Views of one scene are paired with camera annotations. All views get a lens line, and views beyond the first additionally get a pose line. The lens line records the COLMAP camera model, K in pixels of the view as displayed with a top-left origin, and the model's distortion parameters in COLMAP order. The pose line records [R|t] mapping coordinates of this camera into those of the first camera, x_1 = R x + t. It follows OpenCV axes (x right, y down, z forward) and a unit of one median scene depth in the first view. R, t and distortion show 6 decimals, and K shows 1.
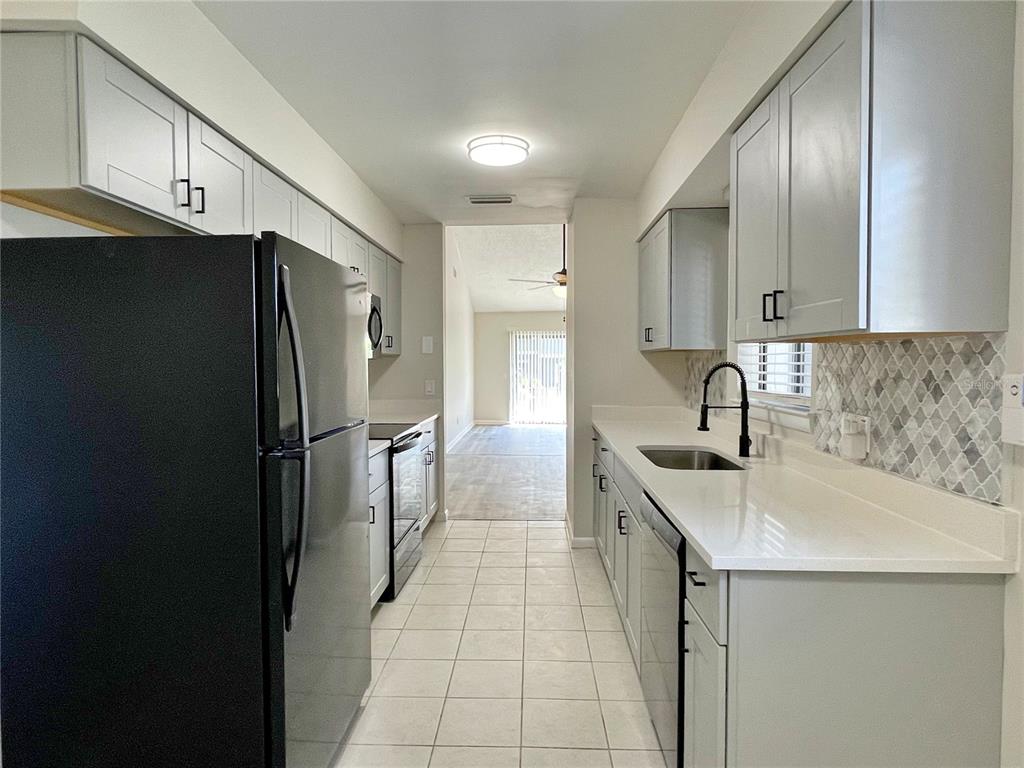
lens RADIAL K [[614.8, 0, 512.0], [0, 614.8, 384.0], [0, 0, 1]] dist [-0.003255, -0.002370]
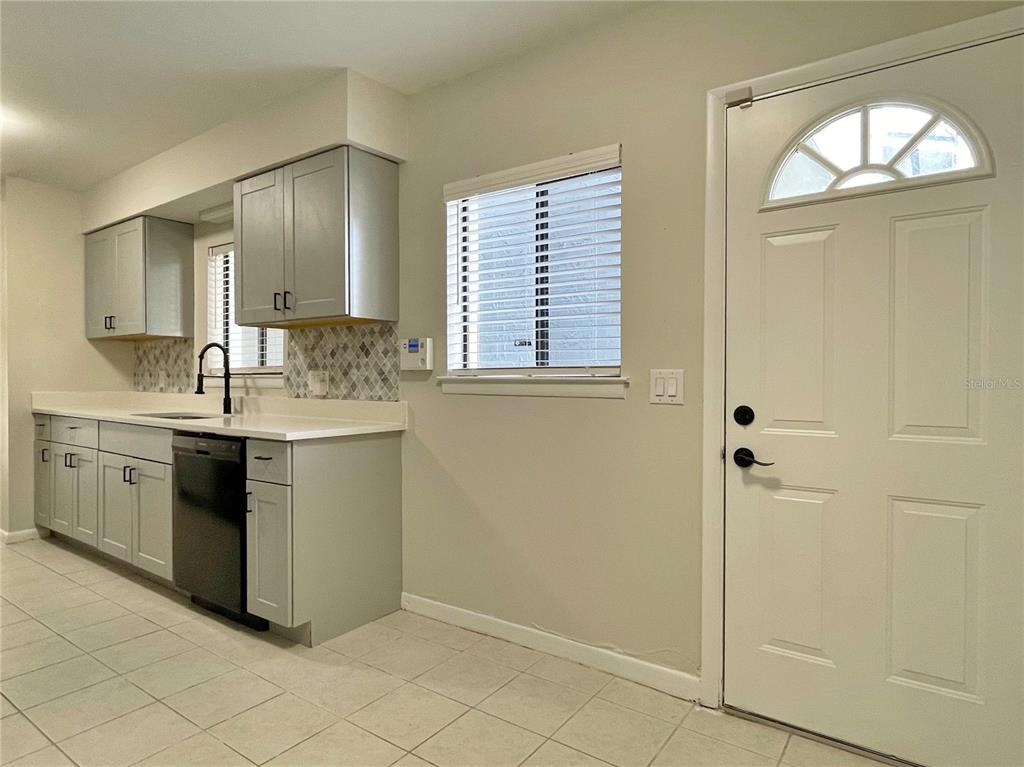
lens RADIAL K [[614.8, 0, 512.0], [0, 614.8, 383.5], [0, 0, 1]] dist [-0.003255, -0.002370]
pose [[0.559435, -0.003153, 0.828868, -0.605282], [0.027272, 0.999521, -0.014605, 0.137219], [-0.828426, 0.030775, 0.559253, -0.428915]]
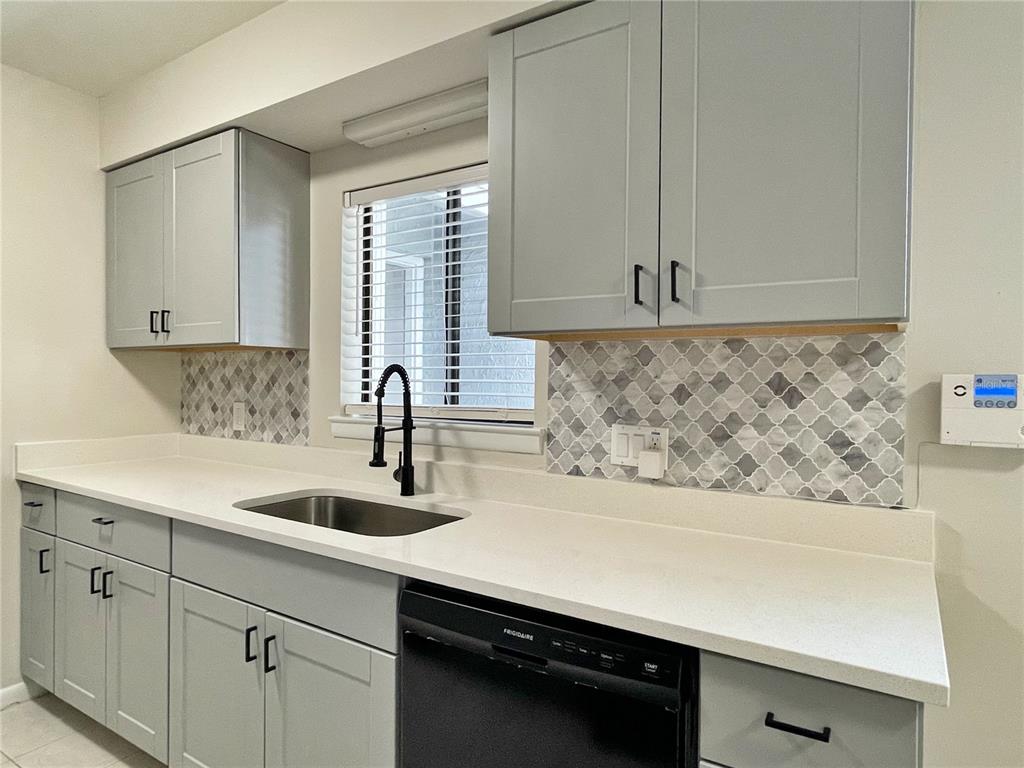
lens RADIAL K [[638.5, 0, 512.0], [0, 638.5, 384.0], [0, 0, 1]] dist [0.001153, -0.002775]
pose [[0.518496, -0.003994, 0.855071, -0.314116], [0.022702, 0.999701, -0.009096, -0.005367], [-0.854779, 0.024128, 0.518432, 0.768786]]
